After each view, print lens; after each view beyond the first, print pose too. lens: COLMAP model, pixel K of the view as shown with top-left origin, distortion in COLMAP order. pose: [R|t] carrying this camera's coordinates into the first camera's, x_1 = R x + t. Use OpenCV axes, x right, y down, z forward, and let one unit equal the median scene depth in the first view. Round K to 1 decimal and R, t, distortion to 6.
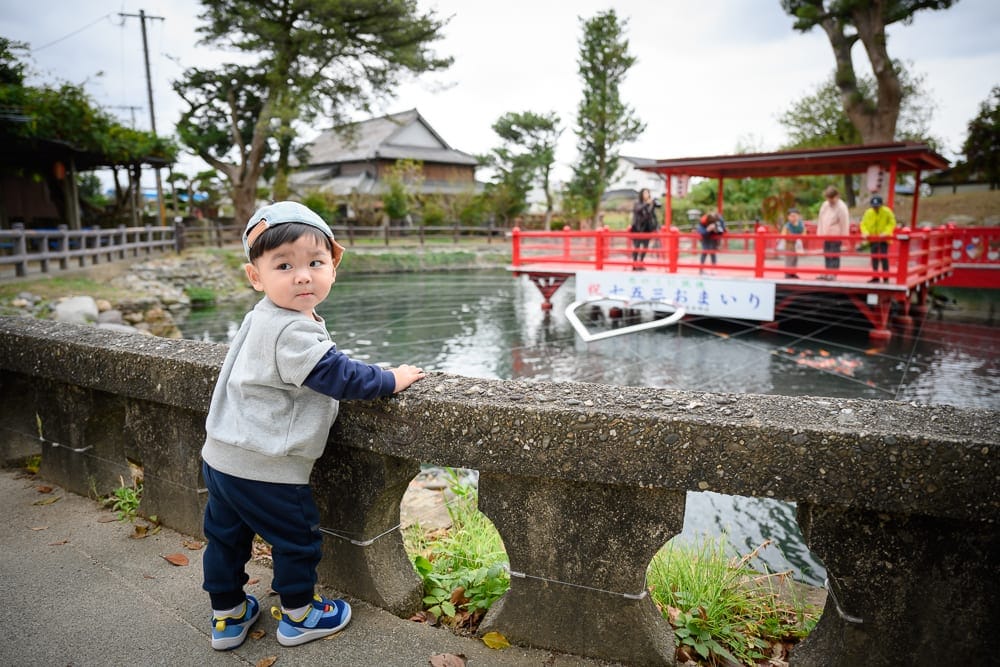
lens RADIAL K [[659.6, 0, 500.9], [0, 659.6, 329.3], [0, 0, 1]] dist [-0.000493, -0.001493]
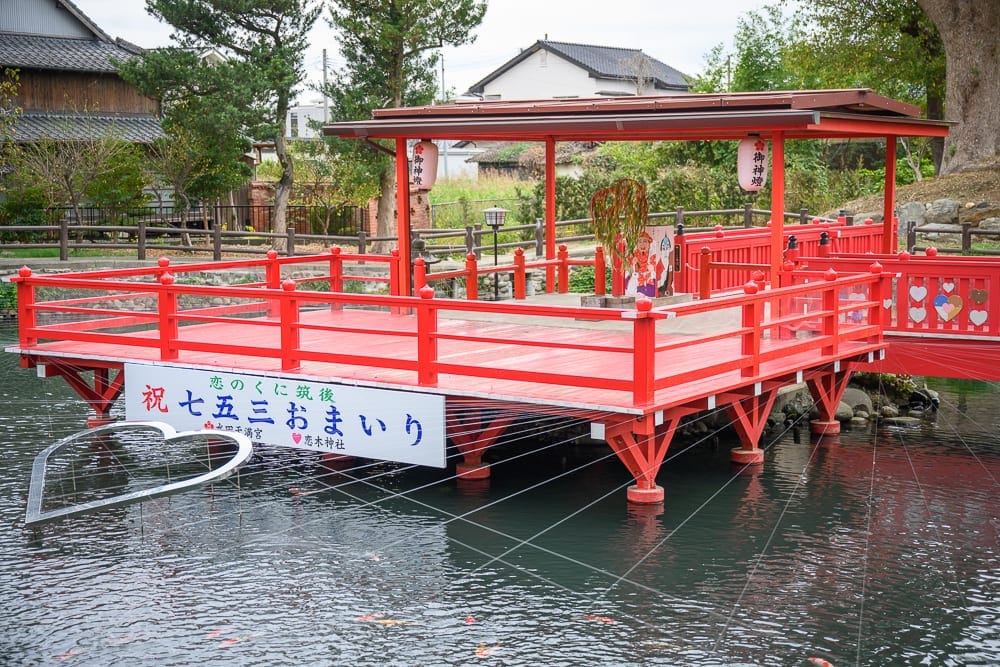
lens RADIAL K [[1484.4, 0, 499.0], [0, 1484.4, 339.5], [0, 0, 1]] dist [0.037101, 0.000000]
pose [[0.994926, -0.009122, 0.100198, 0.284264], [0.013946, 0.998772, -0.047549, -0.048307], [-0.099642, 0.048706, 0.993831, -0.115219]]
